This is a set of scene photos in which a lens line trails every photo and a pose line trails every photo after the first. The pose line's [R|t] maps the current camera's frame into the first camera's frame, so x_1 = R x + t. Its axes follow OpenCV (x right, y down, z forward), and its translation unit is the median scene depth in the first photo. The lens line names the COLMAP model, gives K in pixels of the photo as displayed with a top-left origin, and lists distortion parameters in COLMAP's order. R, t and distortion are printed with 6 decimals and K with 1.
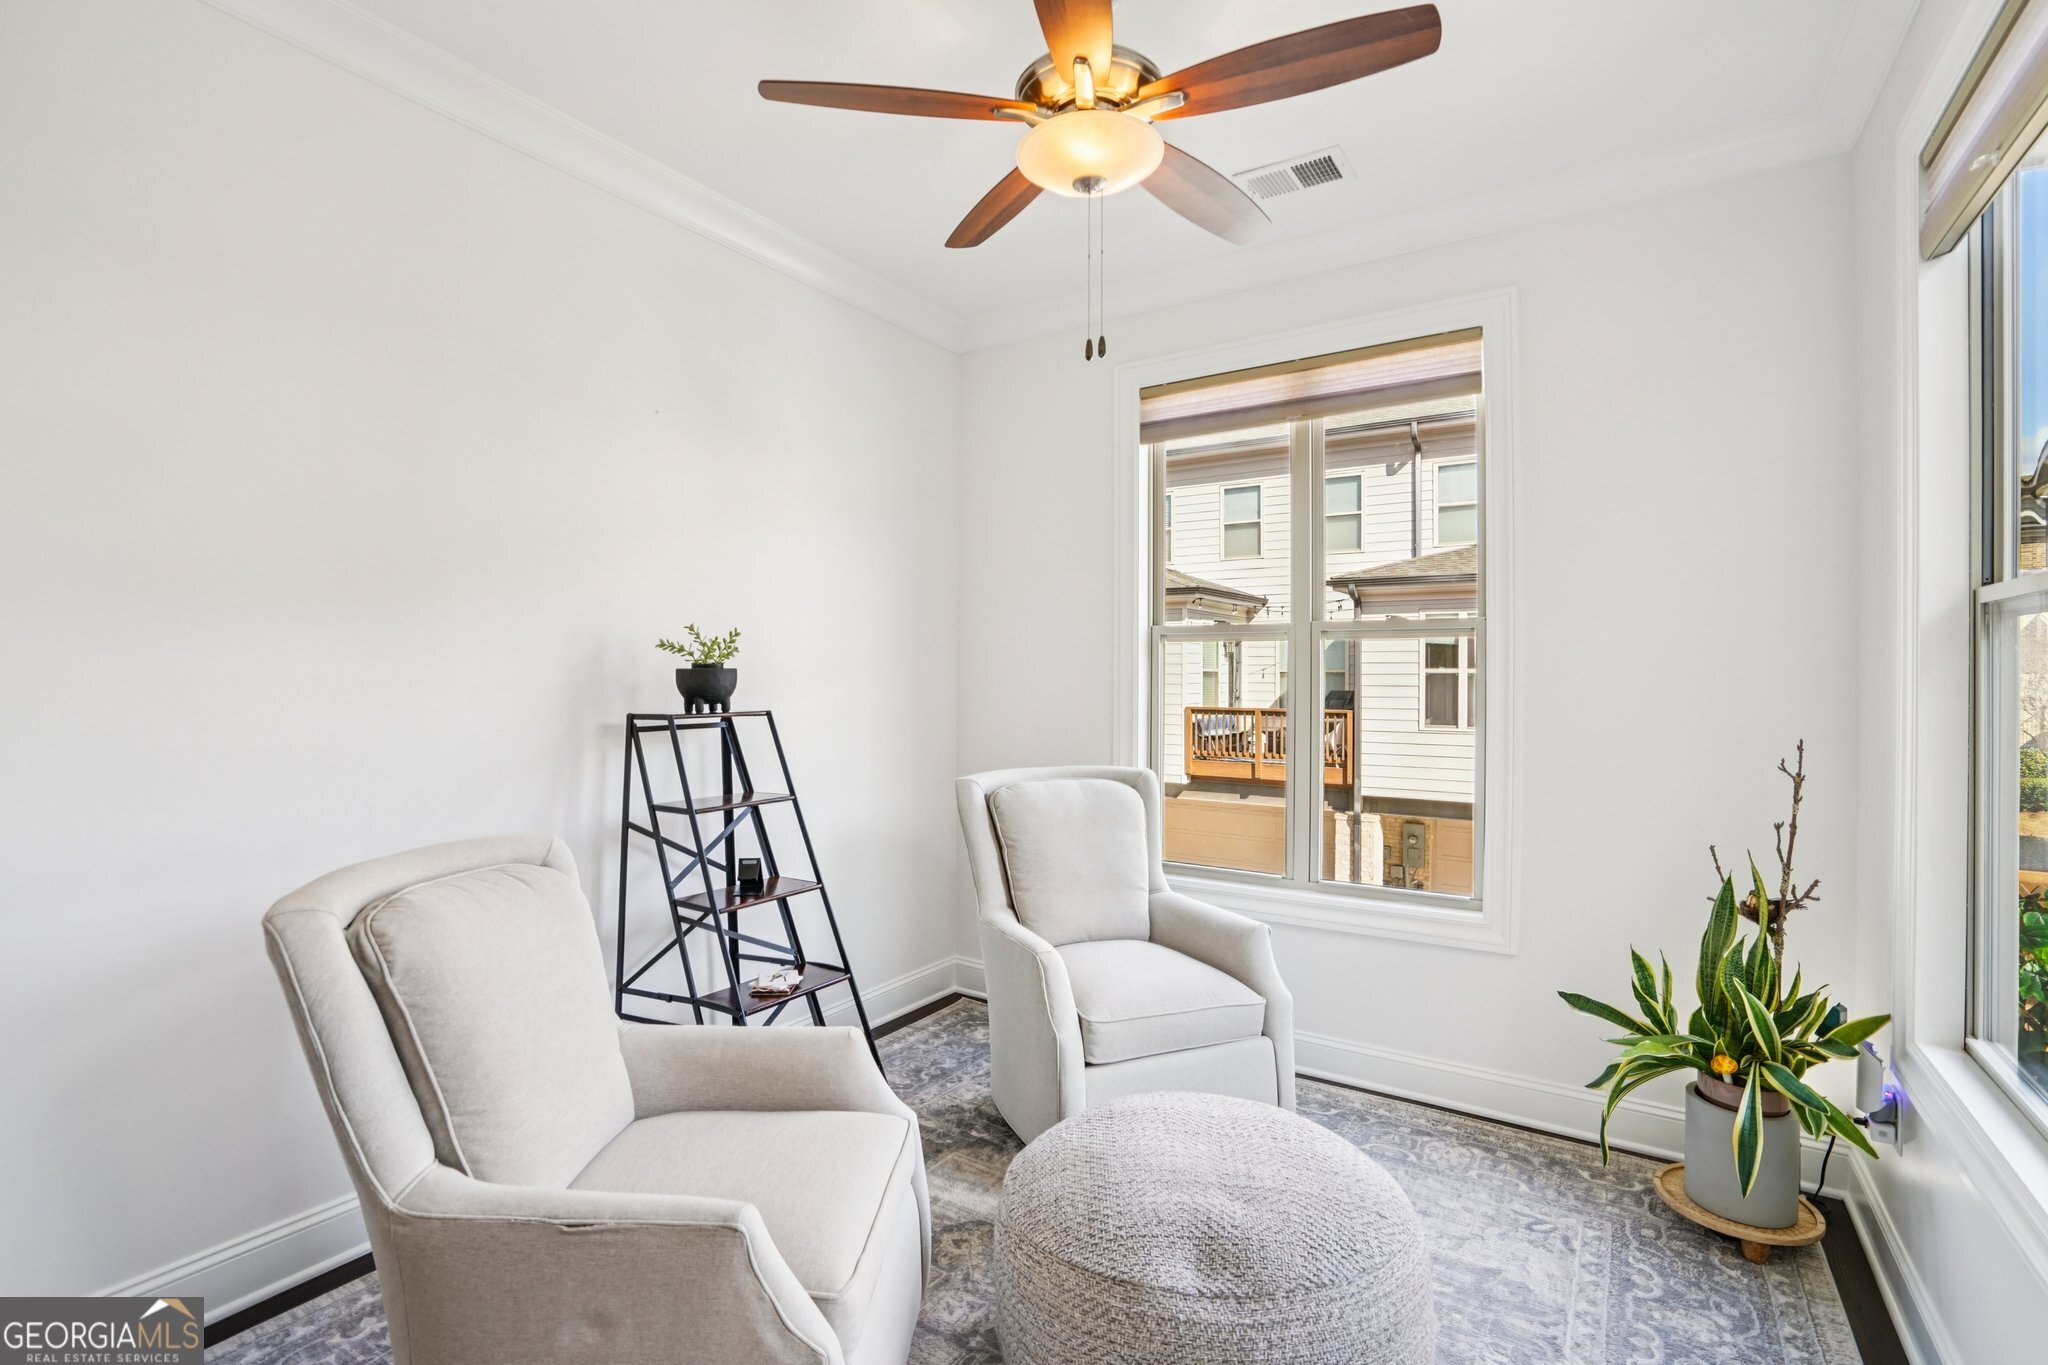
lens RADIAL K [[946.0, 0, 1029.9], [0, 946.0, 679.3], [0, 0, 1]] dist [-0.026987, 0.006968]
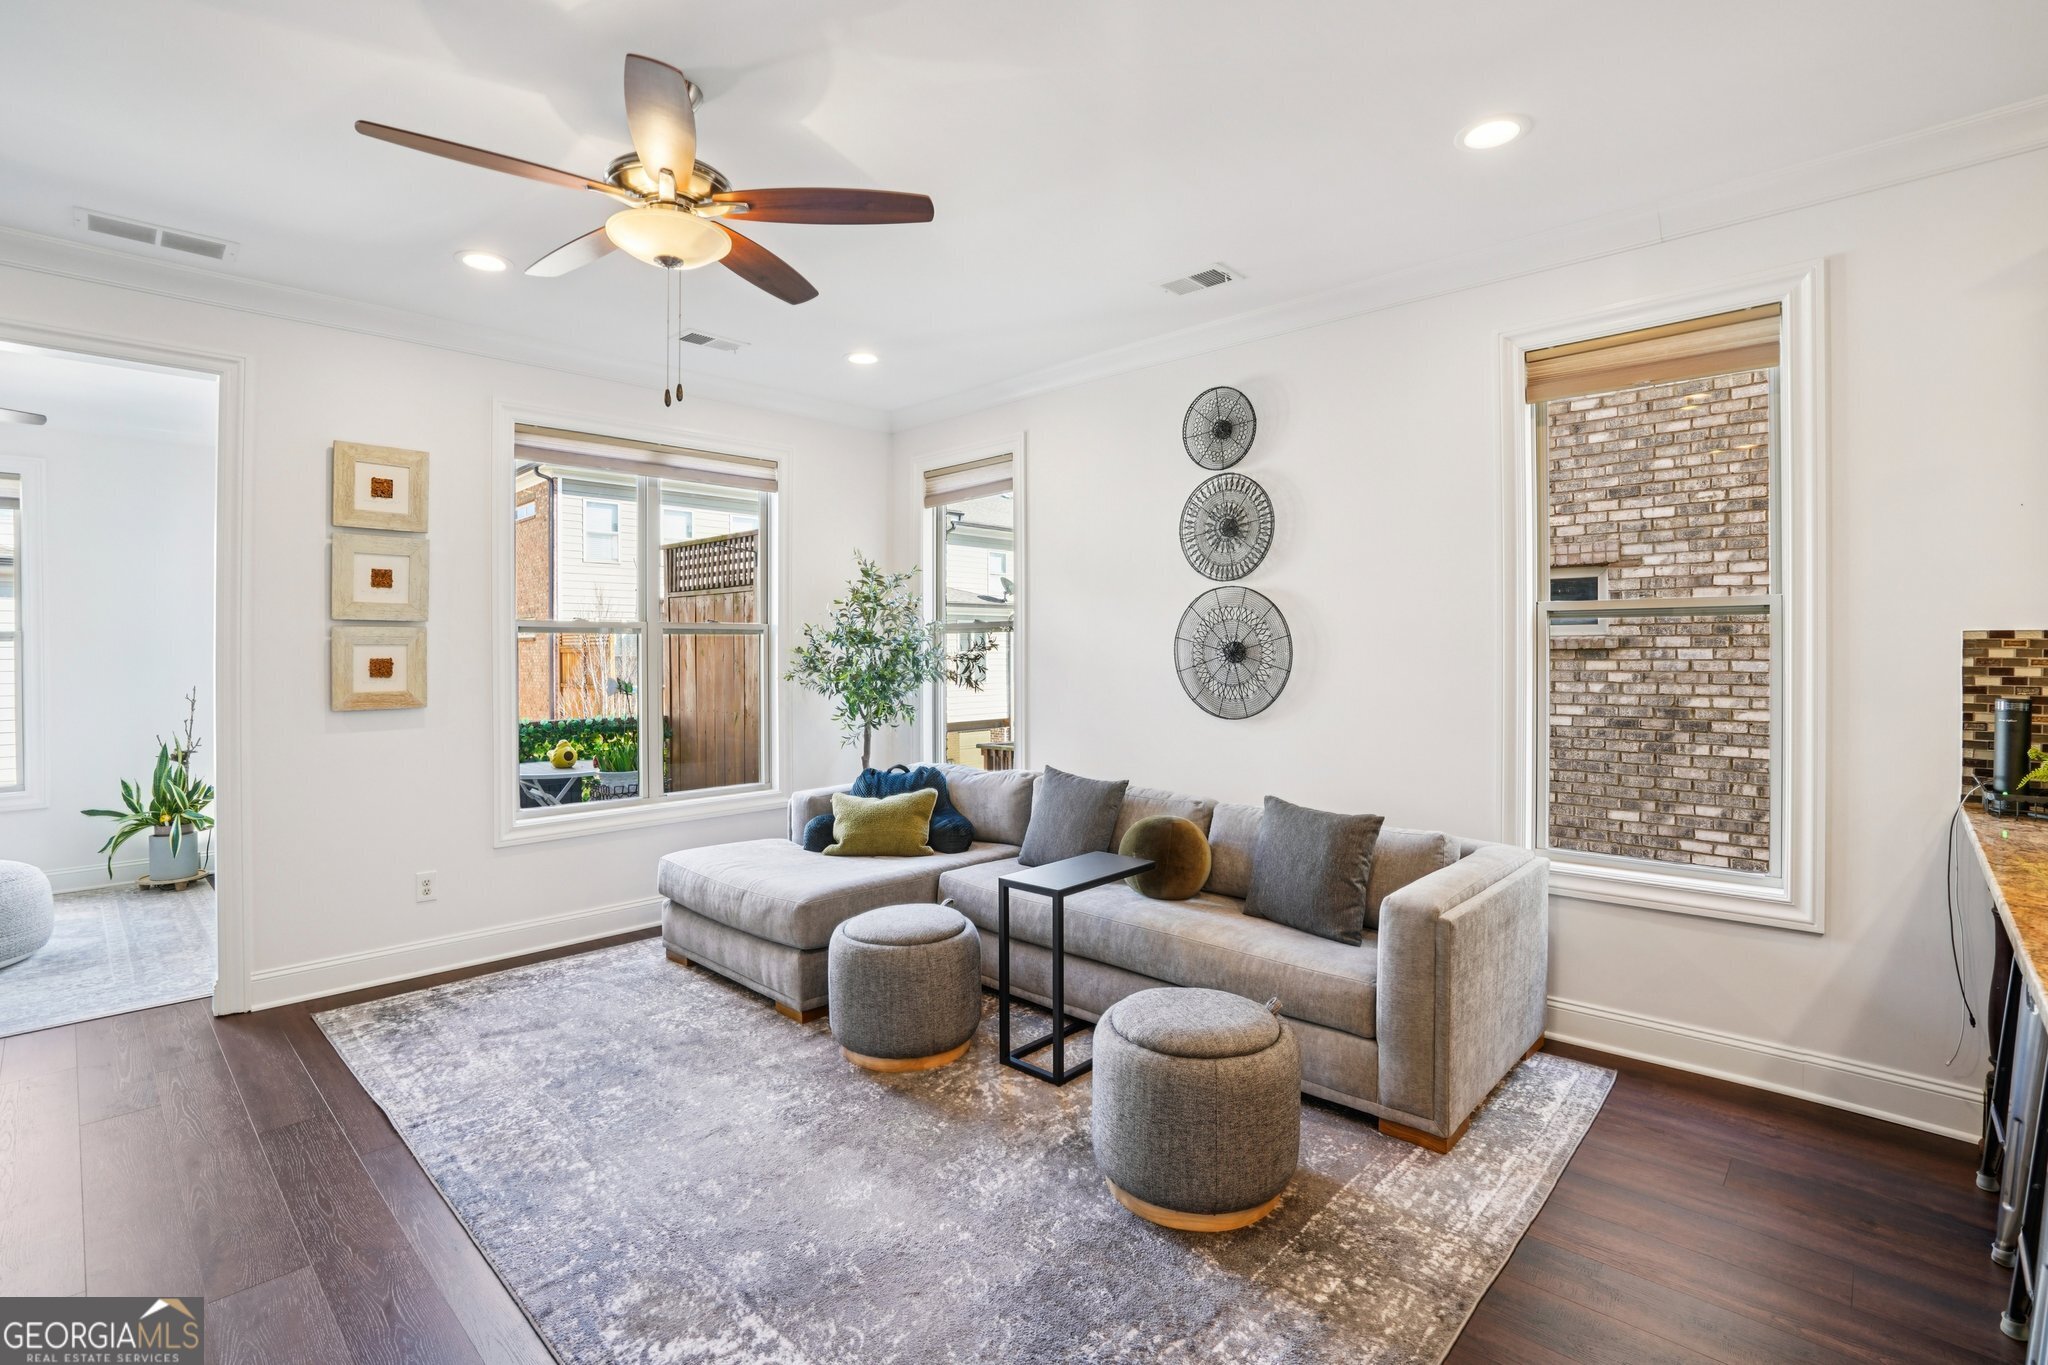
lens RADIAL K [[946.0, 0, 990.4], [0, 946.0, 656.3], [0, 0, 1]] dist [-0.026987, 0.006968]
pose [[0.208582, -0.006350, 0.977984, -1.100229], [0.012784, 0.999911, 0.003766, 0.001167], [-0.977921, 0.011717, 0.208644, -1.514634]]
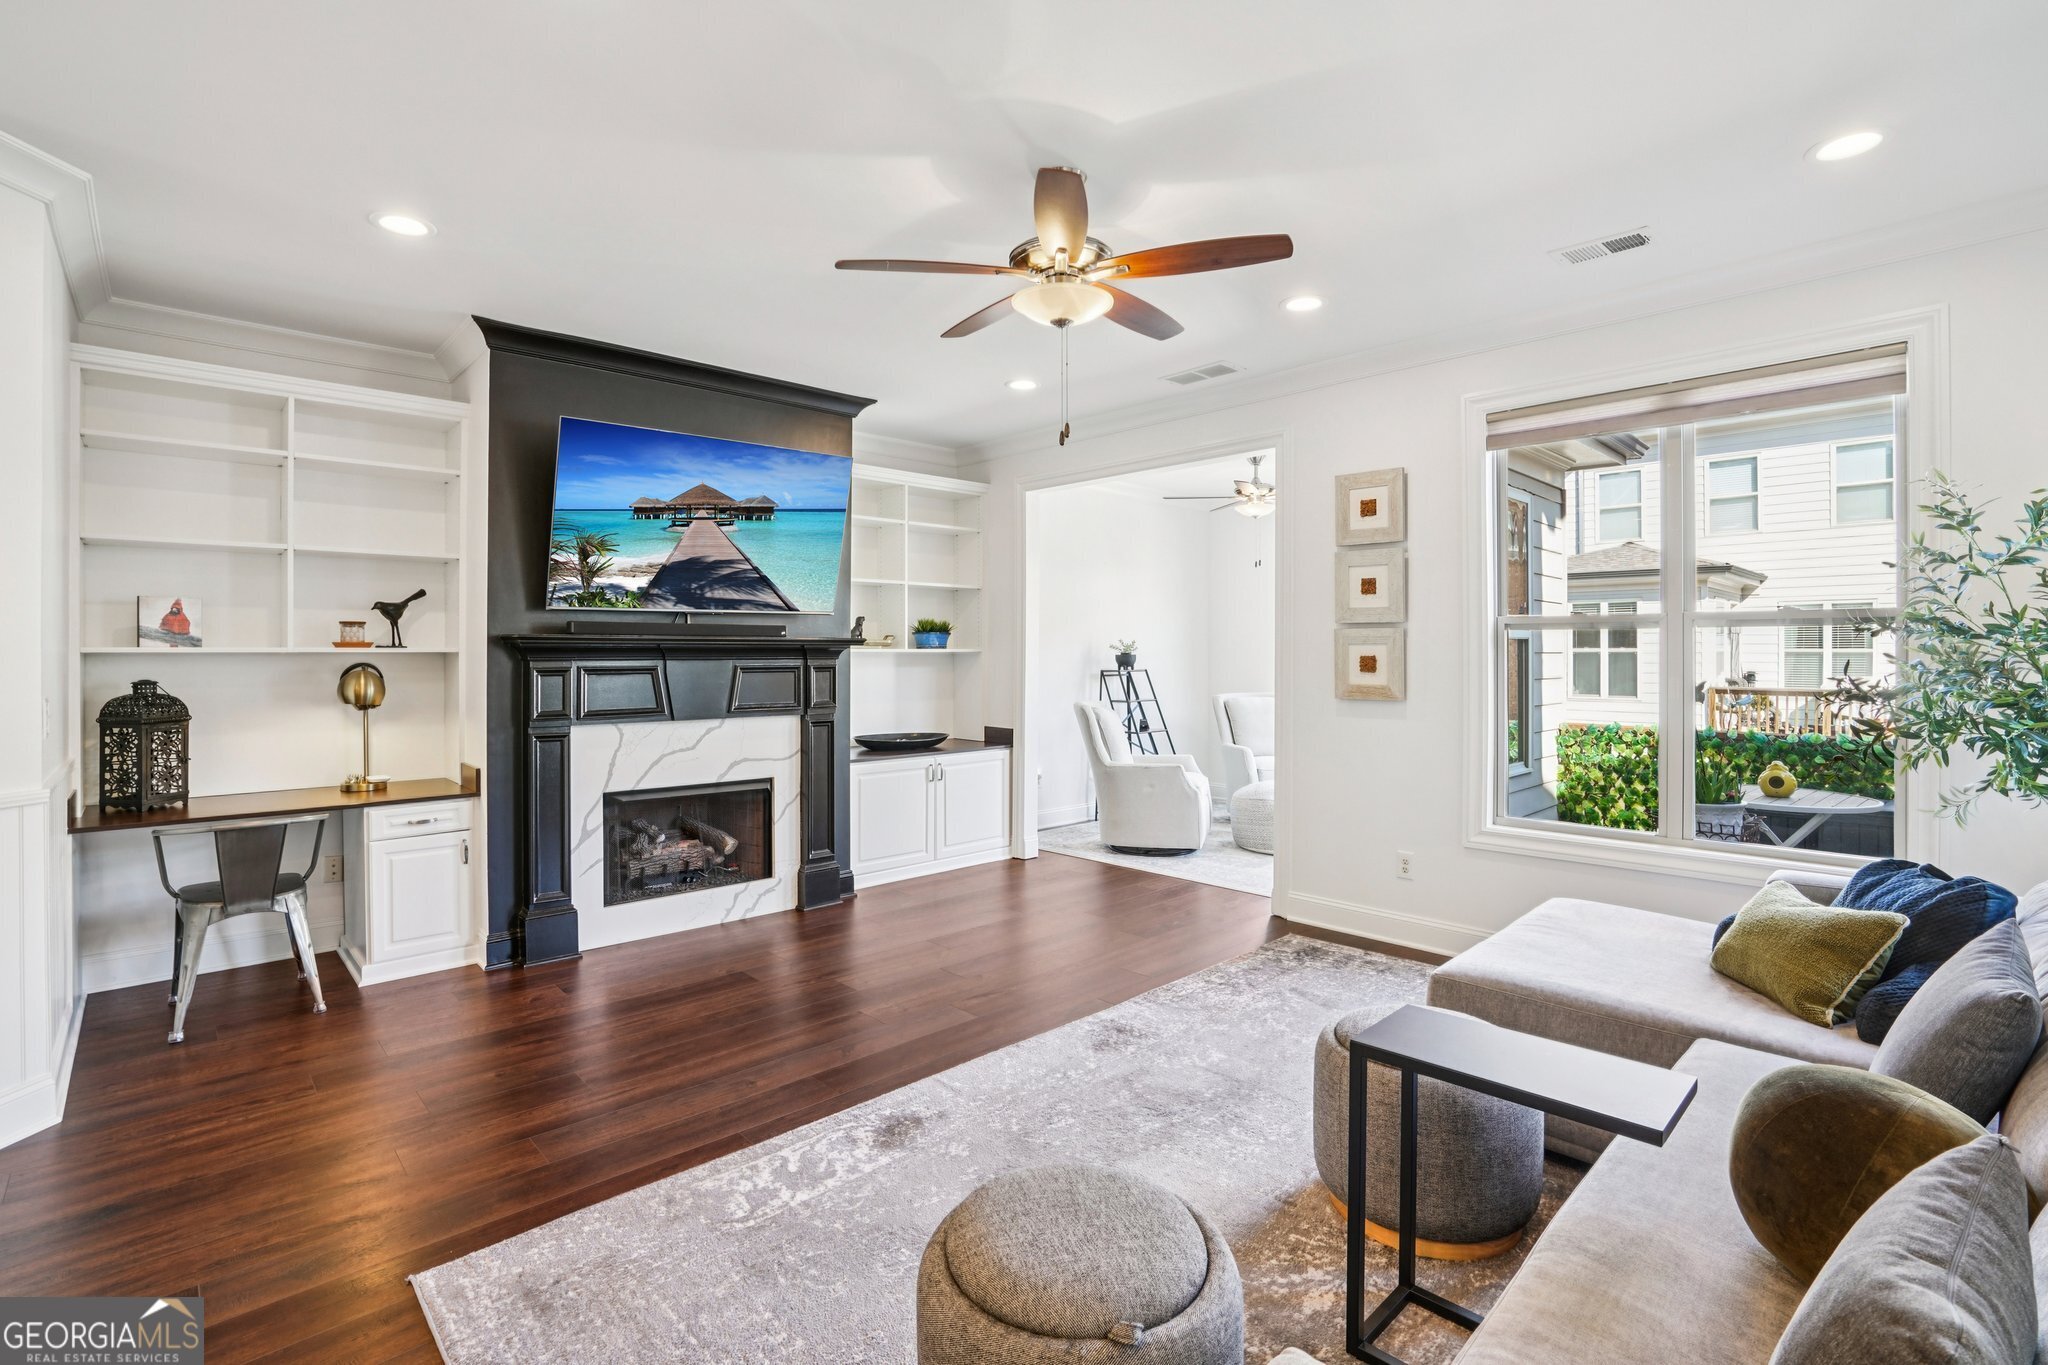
lens RADIAL K [[946.0, 0, 1020.3], [0, 946.0, 658.6], [0, 0, 1]] dist [-0.026987, 0.006968]
pose [[0.973196, -0.002369, -0.229964, 0.010105], [0.002361, 0.999997, -0.000308, 0.001897], [0.229965, -0.000243, 0.973199, -2.128745]]
